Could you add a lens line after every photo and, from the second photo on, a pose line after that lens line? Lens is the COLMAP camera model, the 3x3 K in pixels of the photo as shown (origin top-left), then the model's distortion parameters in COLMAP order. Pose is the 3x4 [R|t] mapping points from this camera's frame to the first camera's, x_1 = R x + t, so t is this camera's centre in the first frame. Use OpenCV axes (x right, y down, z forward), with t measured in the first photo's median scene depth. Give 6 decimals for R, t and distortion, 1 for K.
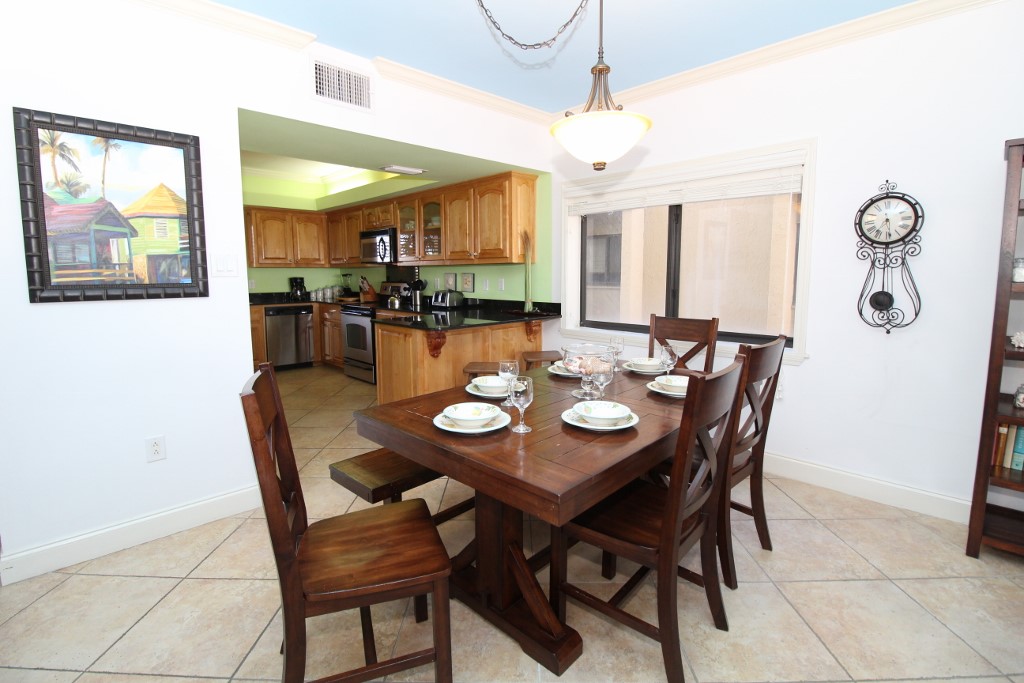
lens RADIAL K [[473.7, 0, 507.1], [0, 473.7, 322.7], [0, 0, 1]] dist [-0.000912, -0.011409]
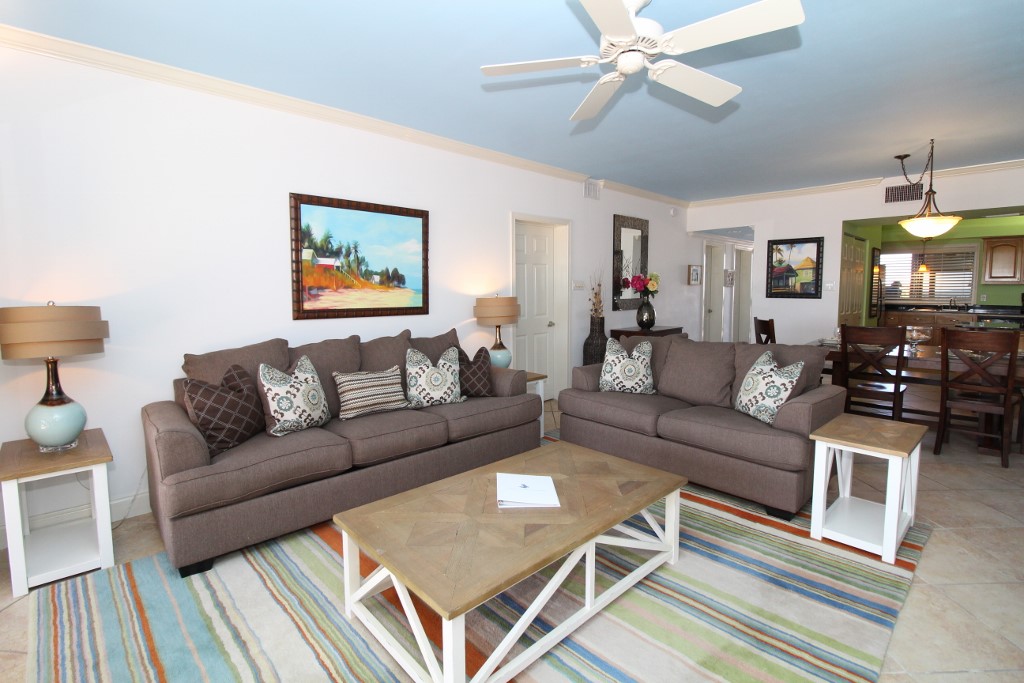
lens RADIAL K [[473.7, 0, 507.1], [0, 473.7, 322.7], [0, 0, 1]] dist [-0.000912, -0.011409]
pose [[-0.010503, 0.077191, -0.996961, 0.826571], [-0.104753, 0.991445, 0.077867, 0.022172], [0.994443, 0.105253, -0.002327, -0.279684]]
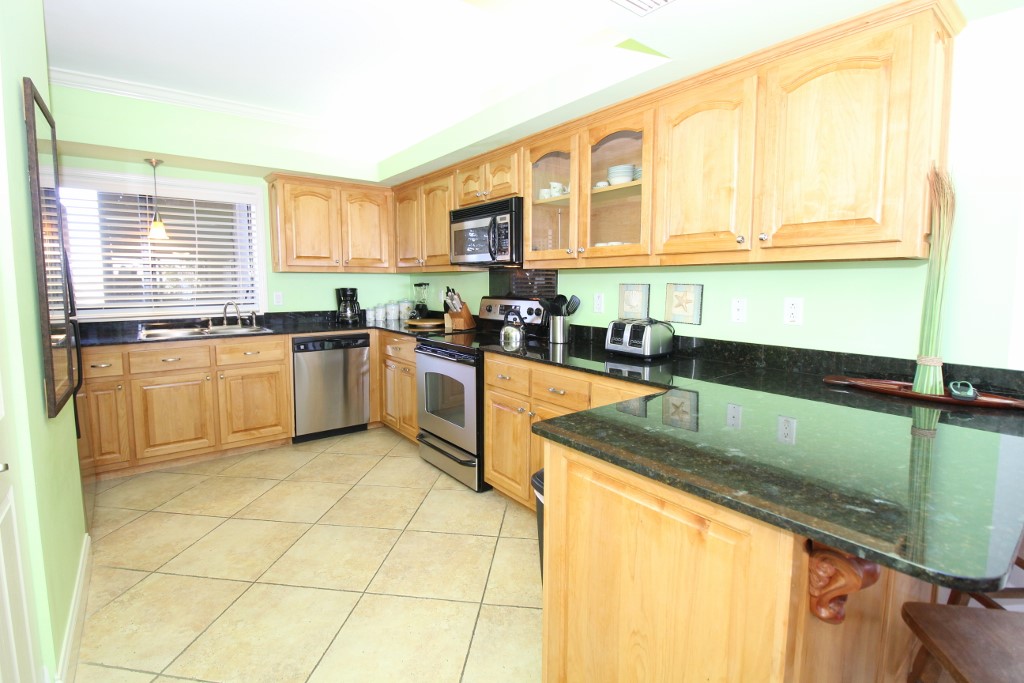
lens RADIAL K [[473.7, 0, 507.1], [0, 473.7, 322.7], [0, 0, 1]] dist [-0.000912, -0.011409]
pose [[0.993659, 0.014371, -0.111513, -0.186516], [-0.016458, 0.999706, -0.017813, -0.048970], [0.111225, 0.019535, 0.993603, 0.464120]]
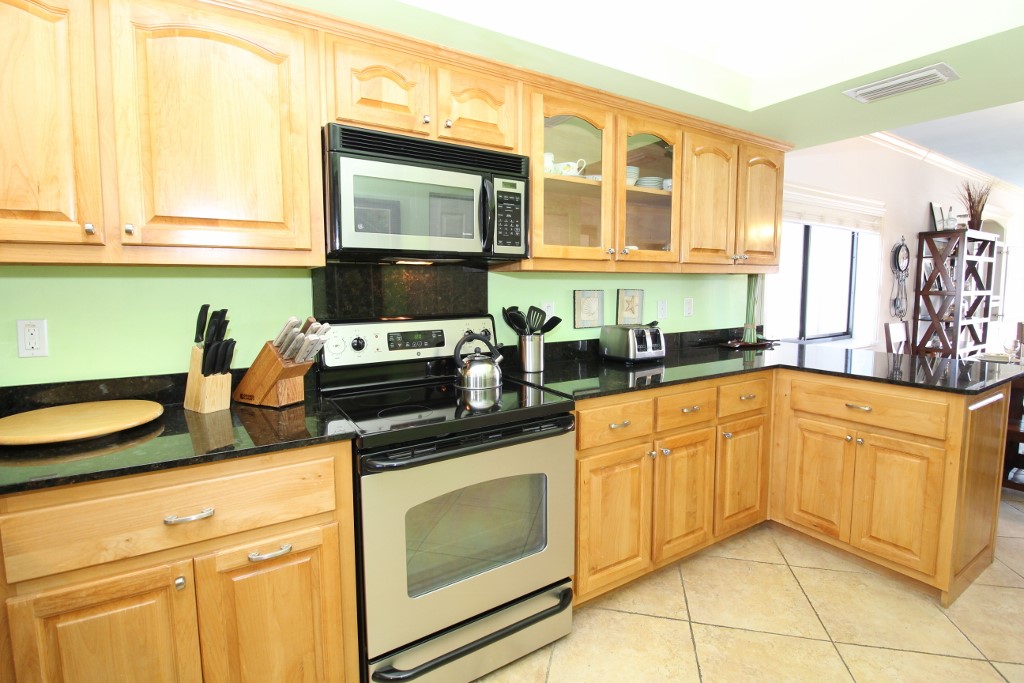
lens RADIAL K [[477.0, 0, 511.2], [0, 477.0, 323.2], [0, 0, 1]] dist [0.000259, -0.010543]
pose [[0.208511, -0.075794, 0.975079, -0.572209], [0.104581, 0.993004, 0.054824, -0.099494], [-0.972412, 0.090543, 0.214979, 0.924373]]
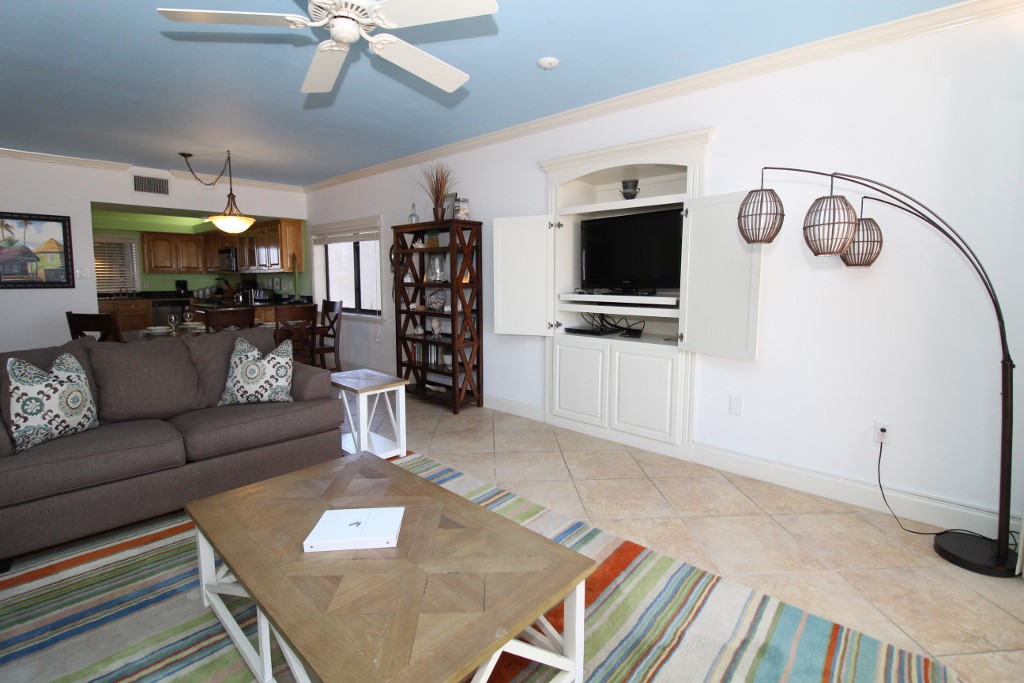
lens RADIAL K [[473.7, 0, 507.1], [0, 473.7, 322.7], [0, 0, 1]] dist [-0.000912, -0.011409]
pose [[0.998342, 0.001149, 0.057557, 0.538031], [-0.000440, 0.999924, -0.012315, 0.057028], [-0.057567, 0.012269, 0.998266, -0.556443]]
